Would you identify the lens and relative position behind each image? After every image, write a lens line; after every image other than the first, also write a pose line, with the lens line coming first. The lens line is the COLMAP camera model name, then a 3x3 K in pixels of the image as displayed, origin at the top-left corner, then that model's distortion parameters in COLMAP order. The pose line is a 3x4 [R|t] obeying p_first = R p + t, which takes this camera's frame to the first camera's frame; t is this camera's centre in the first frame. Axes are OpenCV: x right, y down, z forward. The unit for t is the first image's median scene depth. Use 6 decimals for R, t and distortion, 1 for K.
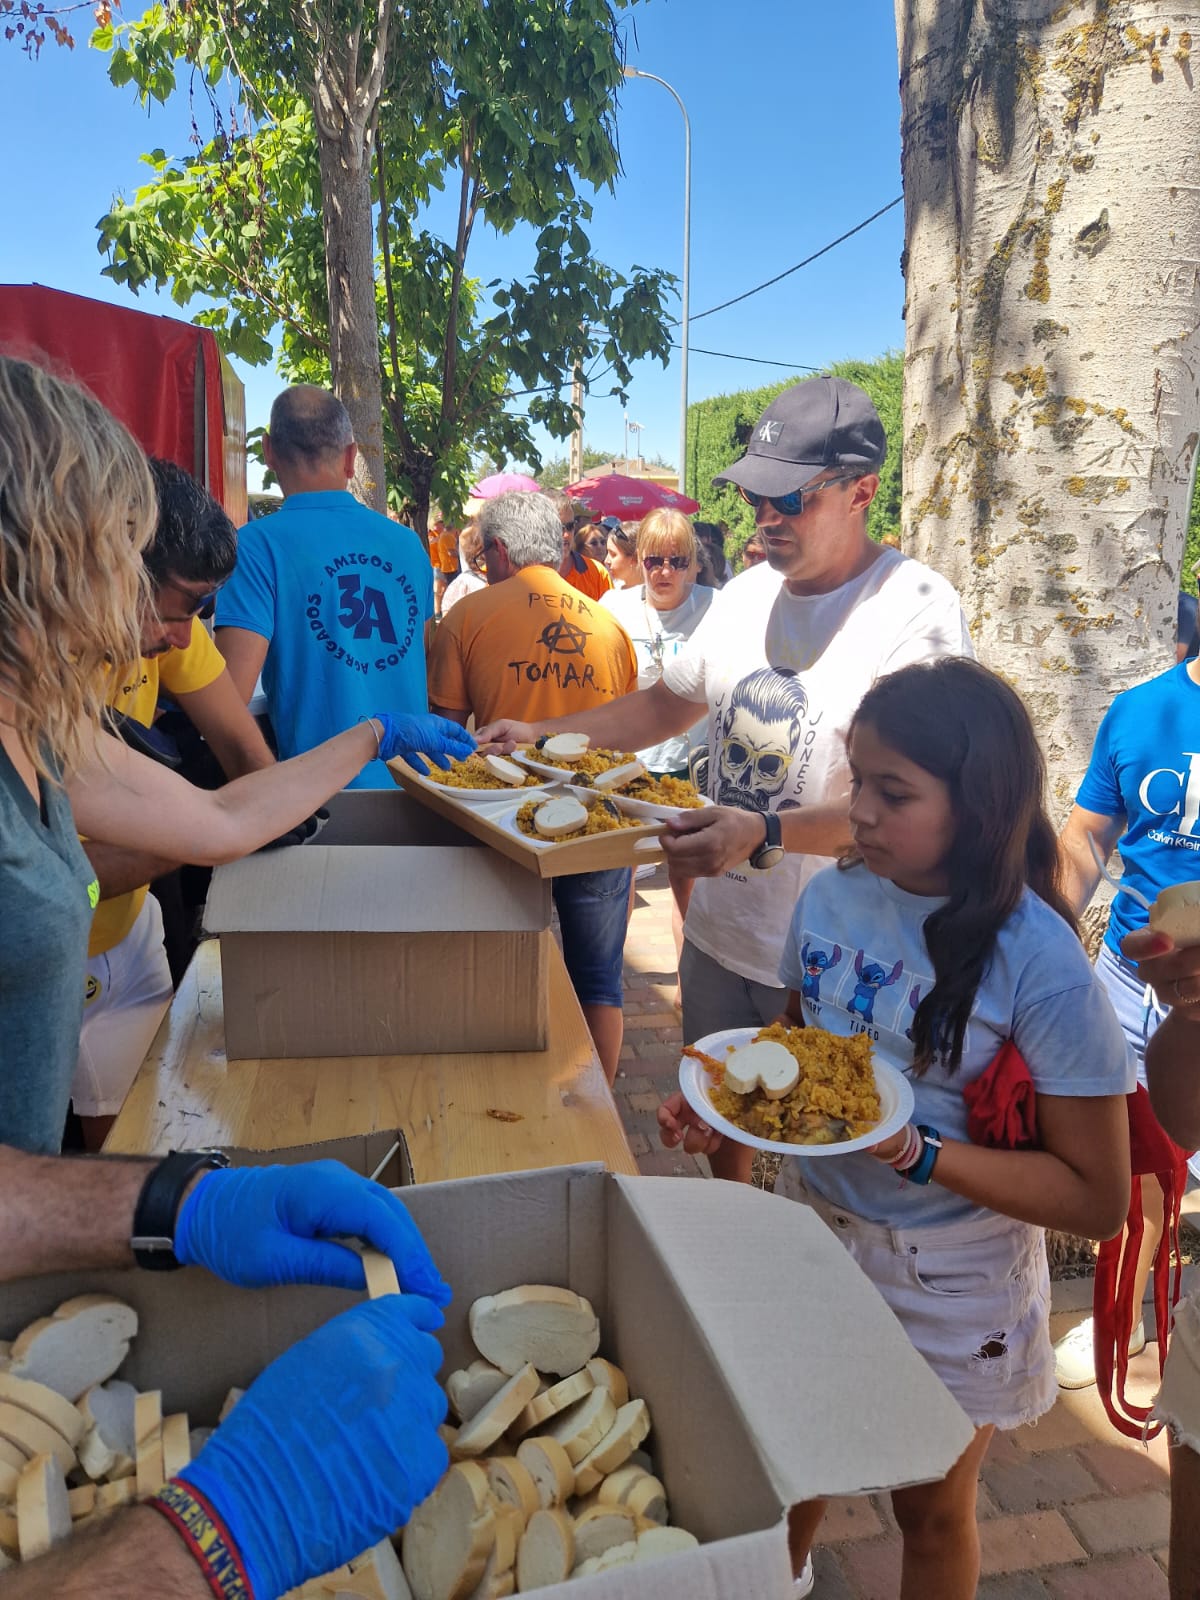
lens RADIAL K [[1069.6, 0, 616.1], [0, 1069.6, 815.9], [0, 0, 1]] dist [0.065510, -0.046429]
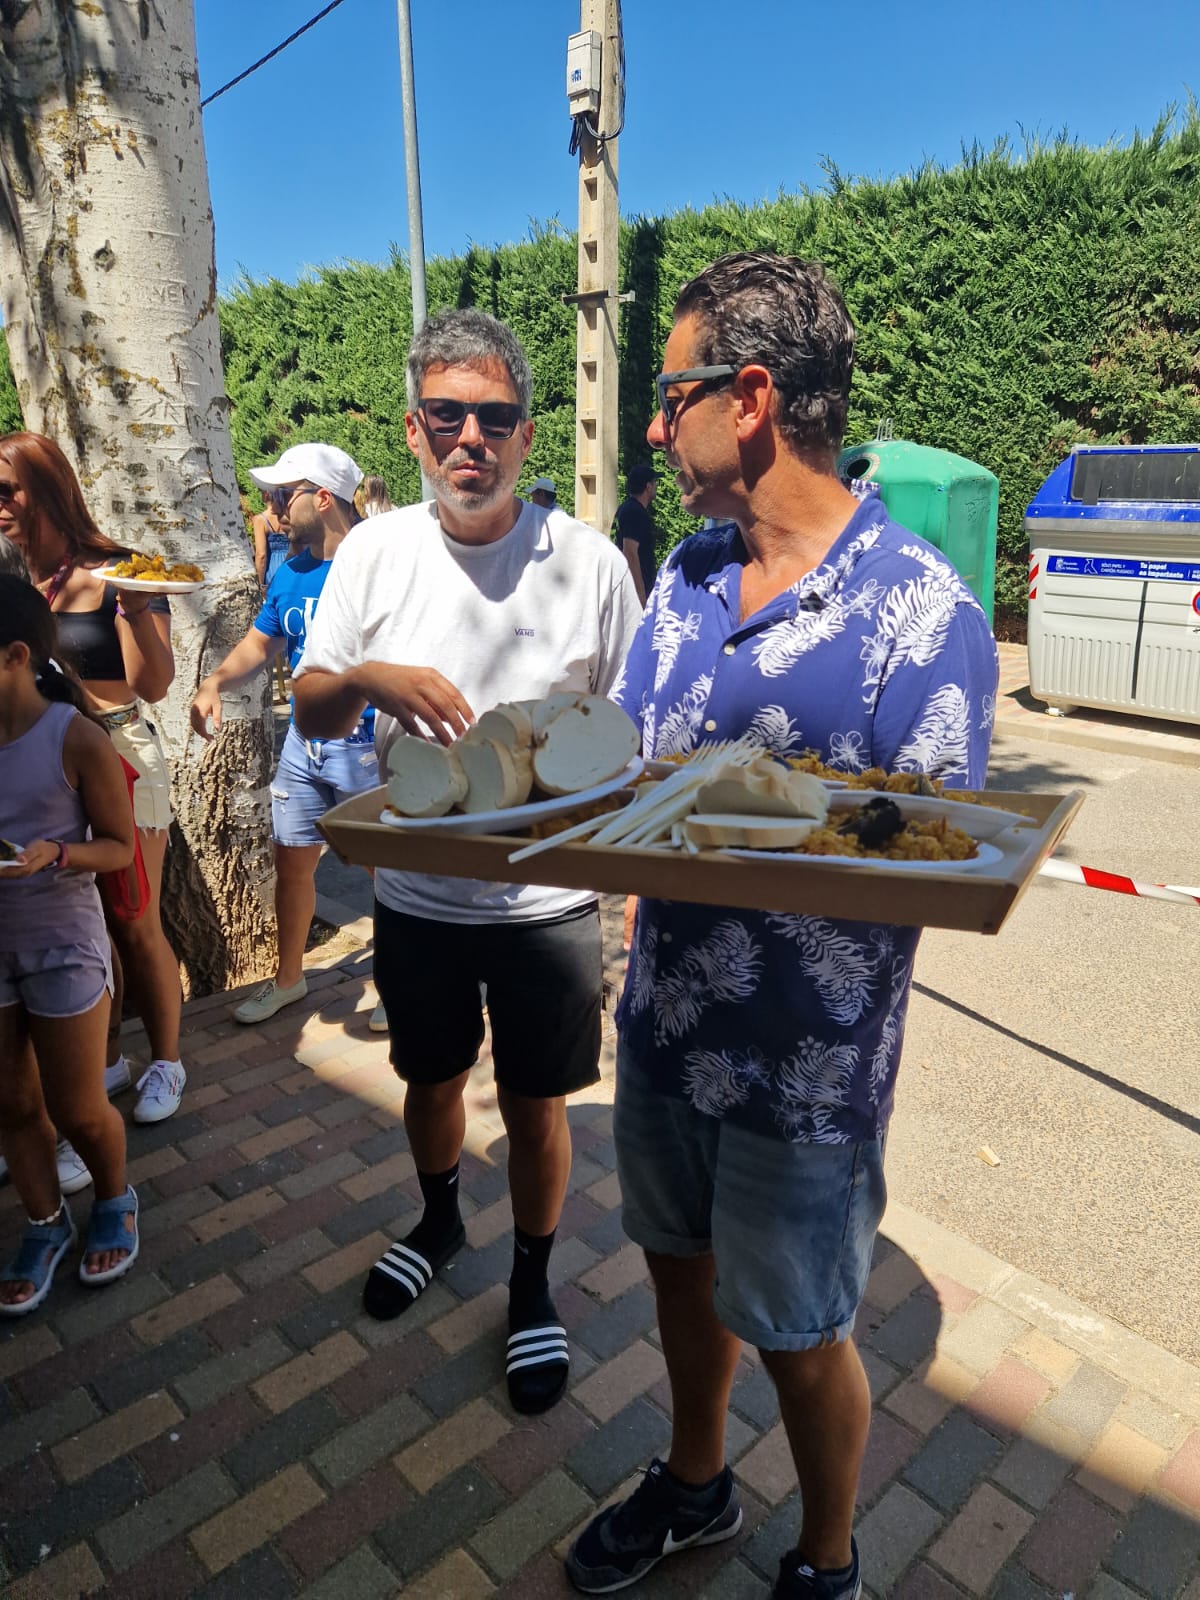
lens RADIAL K [[1064.6, 0, 633.2], [0, 1064.6, 814.1], [0, 0, 1]] dist [0.059511, -0.042759]
pose [[0.840929, -0.165230, 0.515303, 0.137485], [0.144018, 0.986237, 0.081209, 0.168504], [-0.521630, 0.005921, 0.853151, -0.535820]]
